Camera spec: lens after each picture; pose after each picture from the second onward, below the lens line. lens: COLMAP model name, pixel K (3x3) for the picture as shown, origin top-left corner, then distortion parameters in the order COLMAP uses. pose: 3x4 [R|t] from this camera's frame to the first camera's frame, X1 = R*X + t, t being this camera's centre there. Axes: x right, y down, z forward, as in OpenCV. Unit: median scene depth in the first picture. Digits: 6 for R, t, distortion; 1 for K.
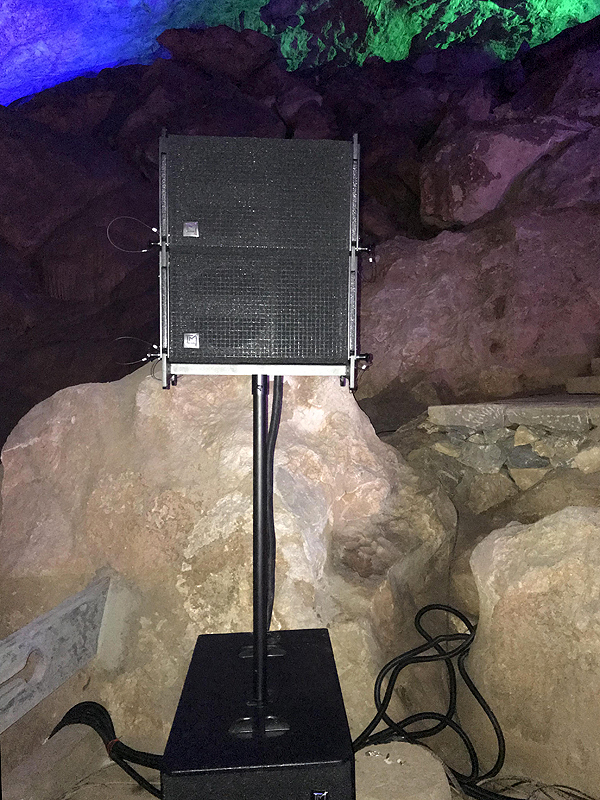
lens RADIAL K [[683.1, 0, 320.6], [0, 683.1, 375.1], [0, 0, 1]] dist [0.012312, -0.019578]
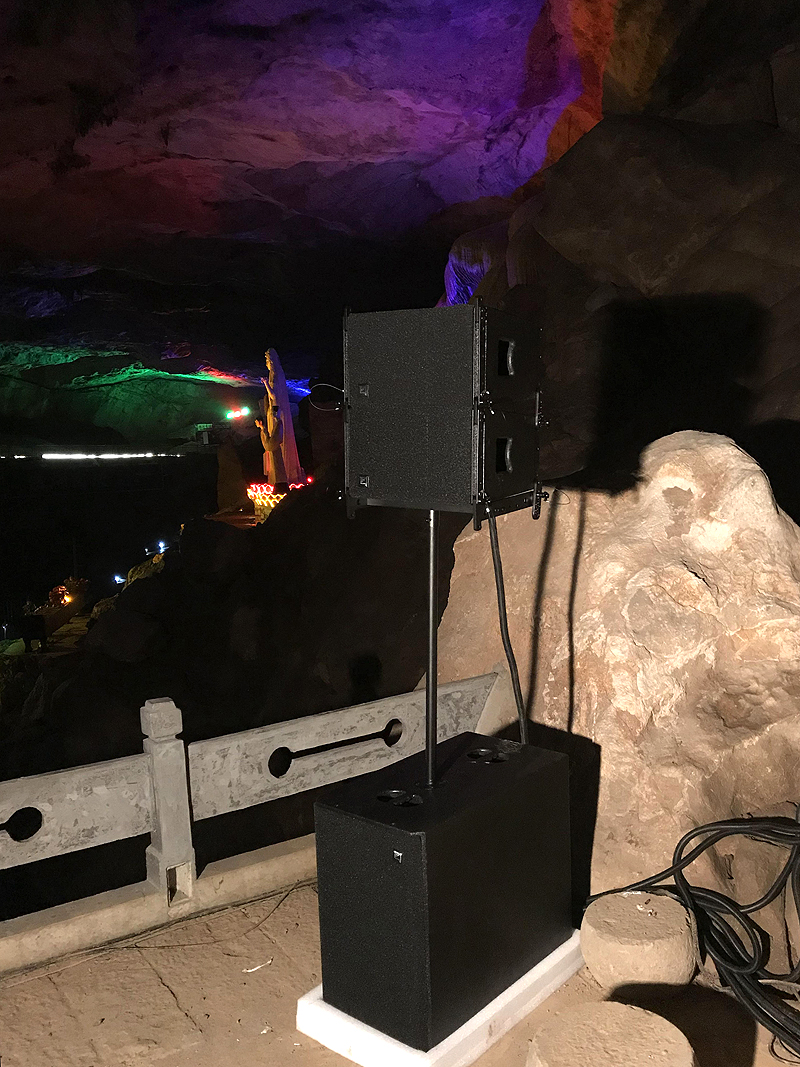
lens RADIAL K [[879.2, 0, 400.0], [0, 879.2, 533.5], [0, 0, 1]] dist [0.016959, -0.032471]
pose [[0.736877, 0.072152, -0.672166, 0.459679], [0.003442, 0.993875, 0.110458, -0.063135], [0.676018, -0.083707, 0.732115, -0.054199]]
